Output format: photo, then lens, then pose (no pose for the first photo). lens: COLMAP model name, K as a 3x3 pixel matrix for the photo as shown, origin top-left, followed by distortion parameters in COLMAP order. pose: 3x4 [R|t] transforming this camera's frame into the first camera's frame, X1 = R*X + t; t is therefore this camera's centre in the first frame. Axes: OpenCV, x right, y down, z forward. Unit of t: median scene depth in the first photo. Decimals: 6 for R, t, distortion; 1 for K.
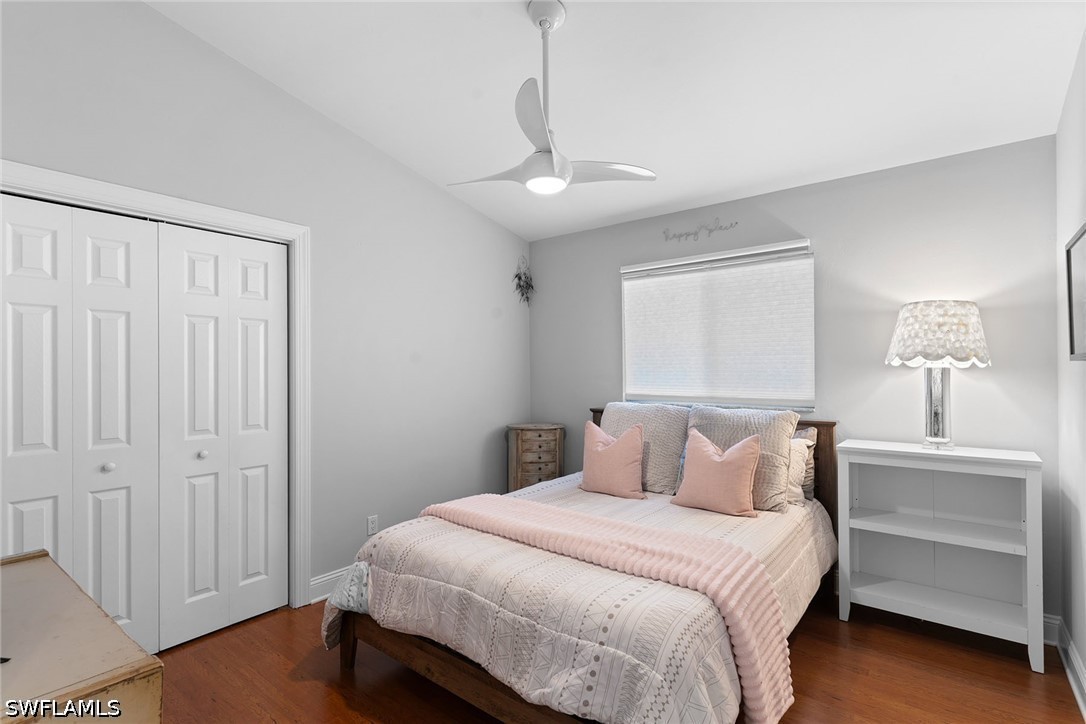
lens RADIAL K [[521.0, 0, 548.3], [0, 521.0, 351.8], [0, 0, 1]] dist [0.001390, 0.000014]
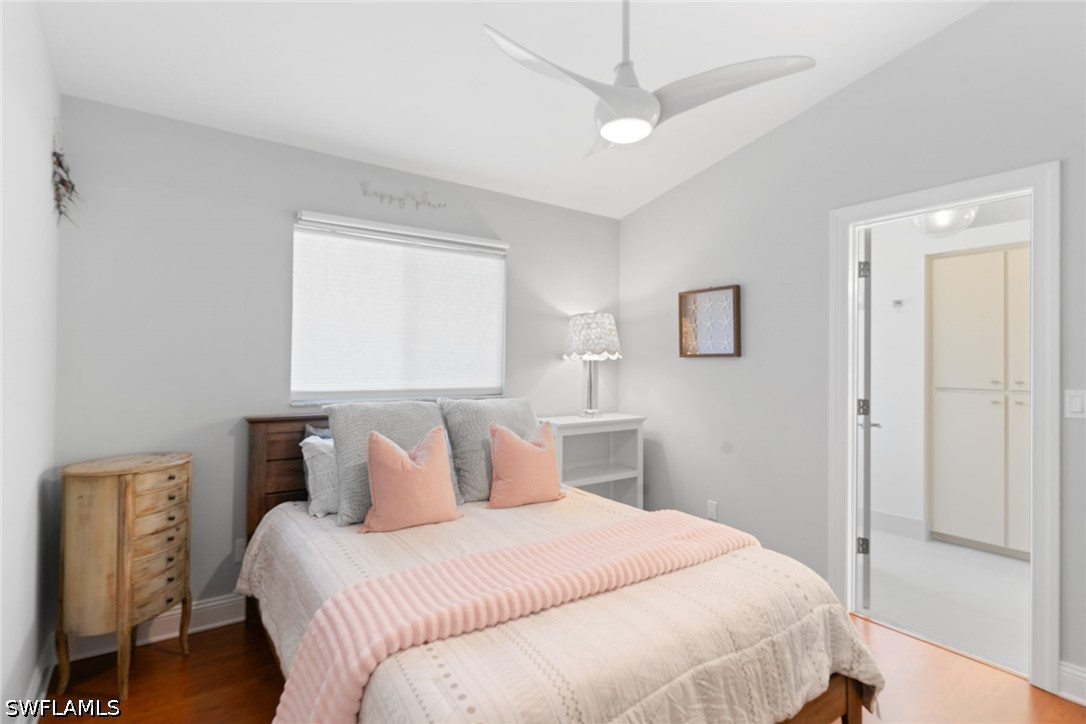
lens RADIAL K [[521.0, 0, 548.3], [0, 521.0, 351.8], [0, 0, 1]] dist [0.001390, 0.000014]
pose [[0.276830, 0.023835, 0.960623, -0.534464], [-0.042796, 0.999006, -0.012455, 0.025474], [-0.959965, -0.037663, 0.277575, 0.596016]]
